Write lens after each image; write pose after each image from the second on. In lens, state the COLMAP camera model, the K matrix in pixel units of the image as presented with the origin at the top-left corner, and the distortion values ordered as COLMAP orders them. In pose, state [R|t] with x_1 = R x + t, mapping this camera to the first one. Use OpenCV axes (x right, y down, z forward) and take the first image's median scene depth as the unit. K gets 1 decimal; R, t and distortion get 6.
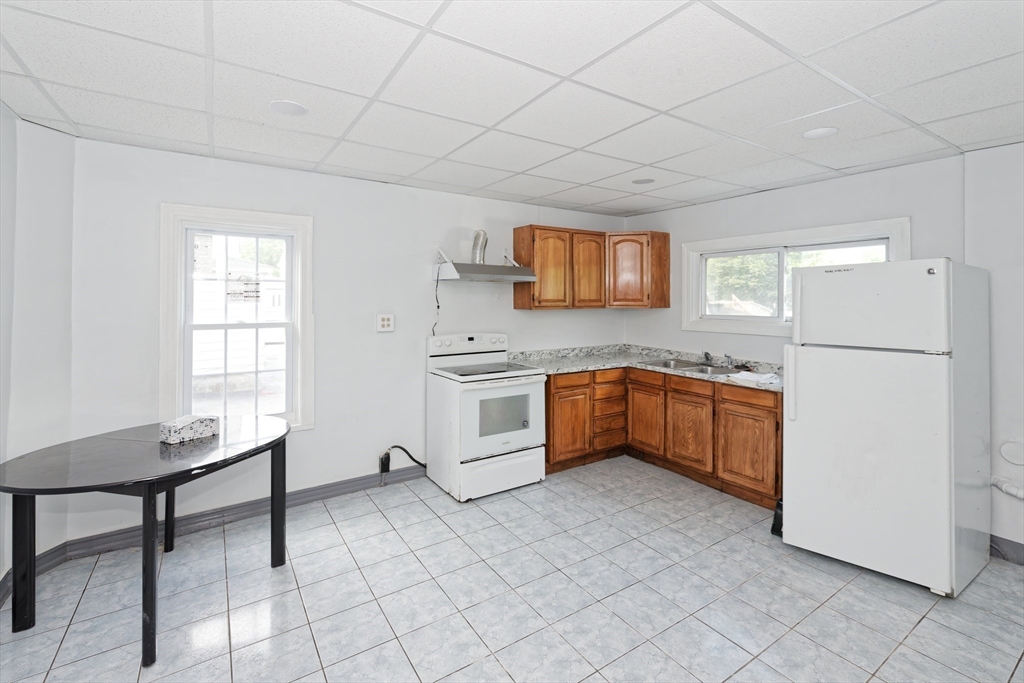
lens RADIAL K [[443.9, 0, 519.7], [0, 443.9, 297.9], [0, 0, 1]] dist [0.004838, -0.001245]
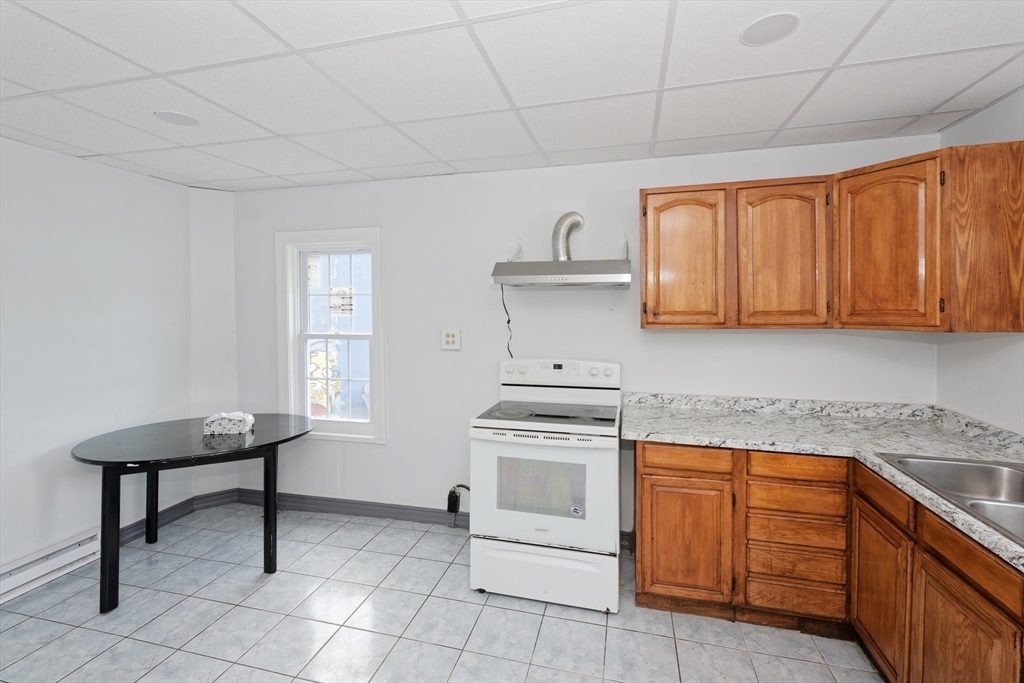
lens RADIAL K [[443.9, 0, 518.0], [0, 443.9, 317.6], [0, 0, 1]] dist [0.004838, -0.001245]
pose [[0.671570, 0.009395, -0.740882, 0.384999], [0.007436, 0.999784, 0.019419, -0.001271], [0.740904, -0.018550, 0.671355, 0.479622]]
